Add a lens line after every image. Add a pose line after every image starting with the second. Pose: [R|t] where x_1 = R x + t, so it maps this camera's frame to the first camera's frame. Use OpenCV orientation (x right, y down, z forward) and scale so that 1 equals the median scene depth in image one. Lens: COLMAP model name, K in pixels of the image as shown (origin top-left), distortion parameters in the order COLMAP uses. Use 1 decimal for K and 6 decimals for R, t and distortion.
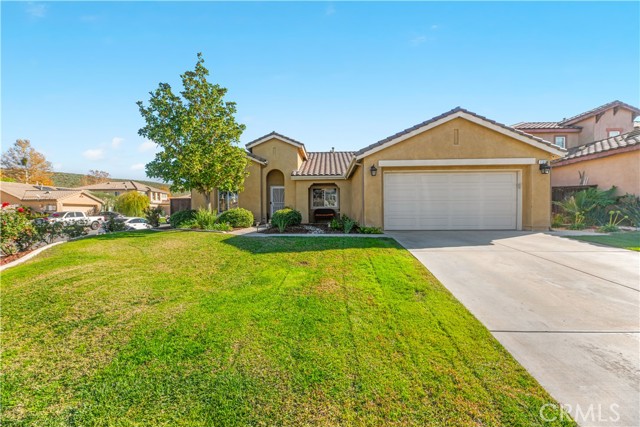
lens RADIAL K [[254.8, 0, 320.4], [0, 254.8, 214.2], [0, 0, 1]] dist [-0.005107, -0.001025]
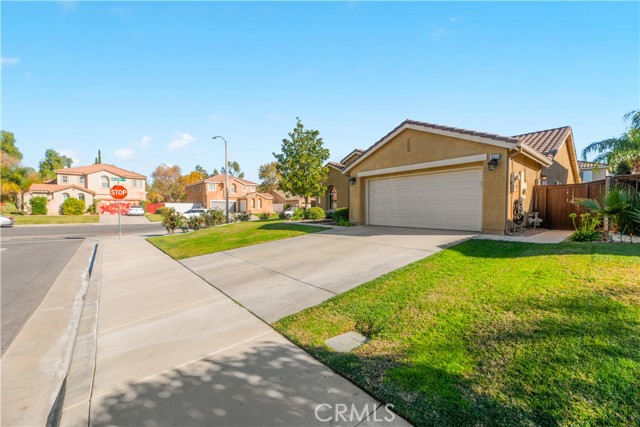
lens RADIAL K [[254.8, 0, 316.3], [0, 254.8, 209.9], [0, 0, 1]] dist [-0.005107, -0.001025]
pose [[0.666048, 0.008950, -0.745855, 1.057974], [-0.011107, 0.999936, 0.002081, -0.013323], [0.745826, 0.006898, 0.666105, -0.057287]]
